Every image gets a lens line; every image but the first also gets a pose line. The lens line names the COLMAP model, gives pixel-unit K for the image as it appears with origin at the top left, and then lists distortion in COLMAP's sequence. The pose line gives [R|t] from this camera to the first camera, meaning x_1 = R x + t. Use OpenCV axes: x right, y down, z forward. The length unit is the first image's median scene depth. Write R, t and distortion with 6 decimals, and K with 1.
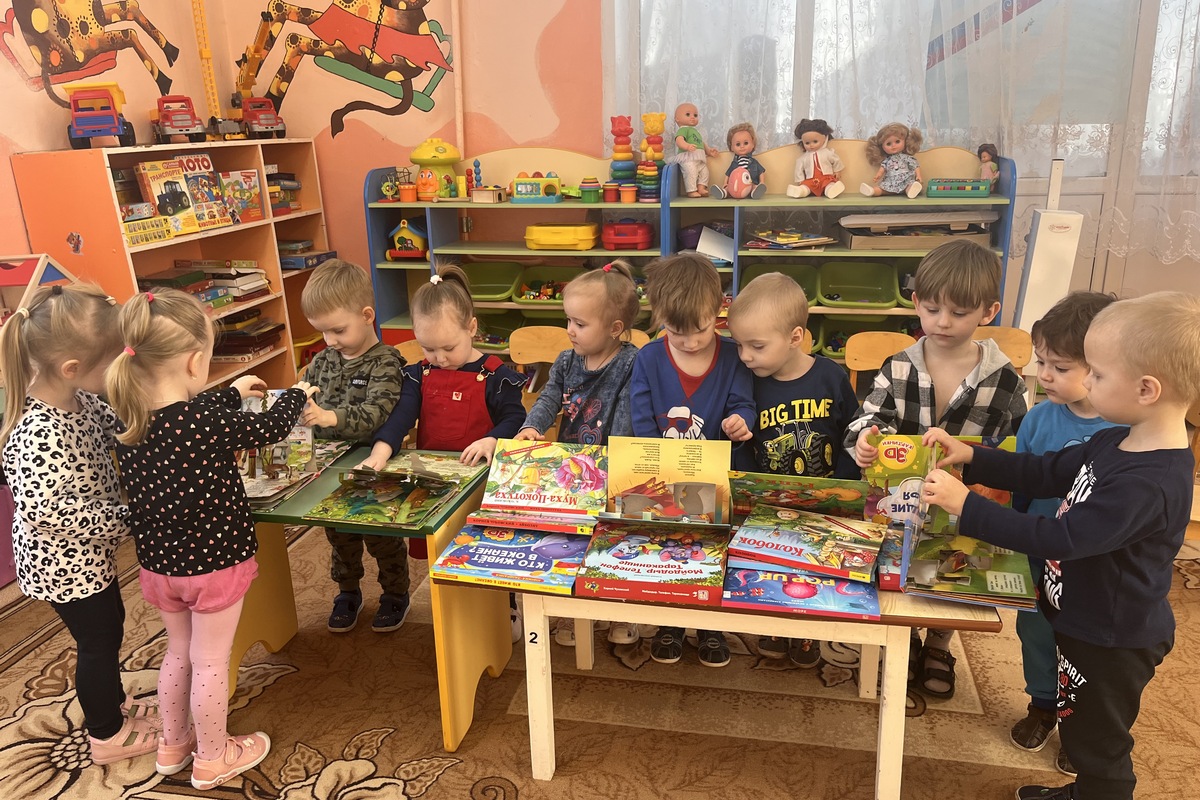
lens RADIAL K [[940.1, 0, 600.0], [0, 940.1, 400.0], [0, 0, 1]] dist [0.038527, -0.004108]
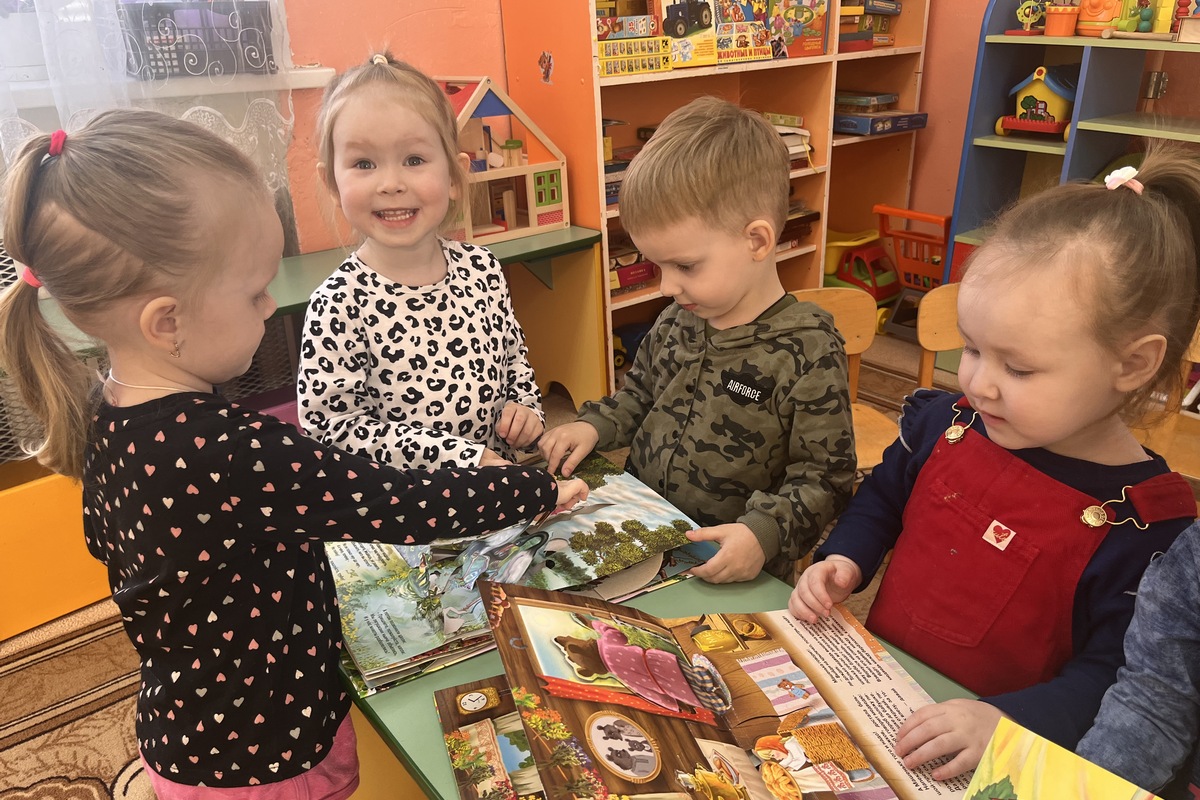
lens RADIAL K [[951.9, 0, 572.4], [0, 951.9, 400.8], [0, 0, 1]] dist [0.095945, -0.130283]
pose [[0.773140, 0.261403, -0.577860, -0.028605], [-0.186964, 0.964561, 0.186187, -0.047870], [0.606052, -0.035910, 0.794614, 0.340793]]
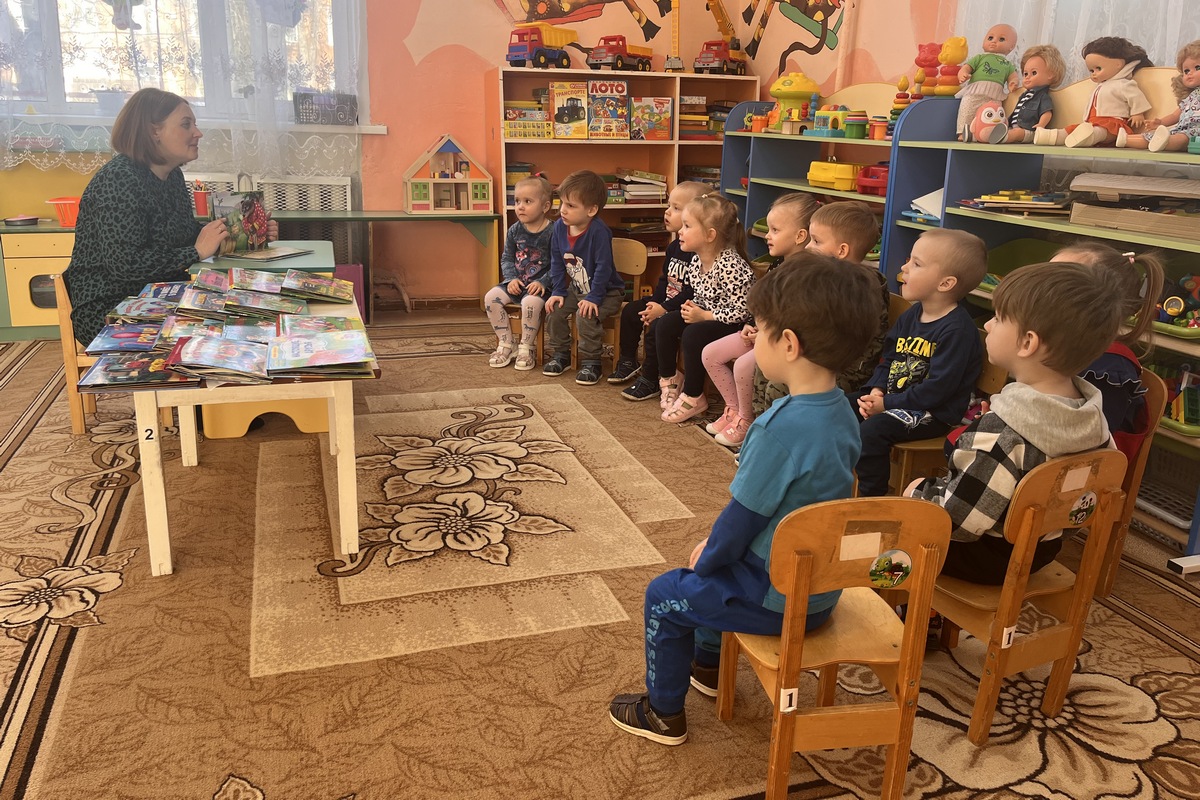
lens RADIAL K [[940.1, 0, 600.0], [0, 940.1, 400.0], [0, 0, 1]] dist [0.038527, -0.004108]
pose [[0.490428, 0.285794, -0.823288, 0.709958], [-0.288612, 0.944652, 0.155999, -0.042788], [0.822304, 0.161104, 0.545767, 0.340775]]
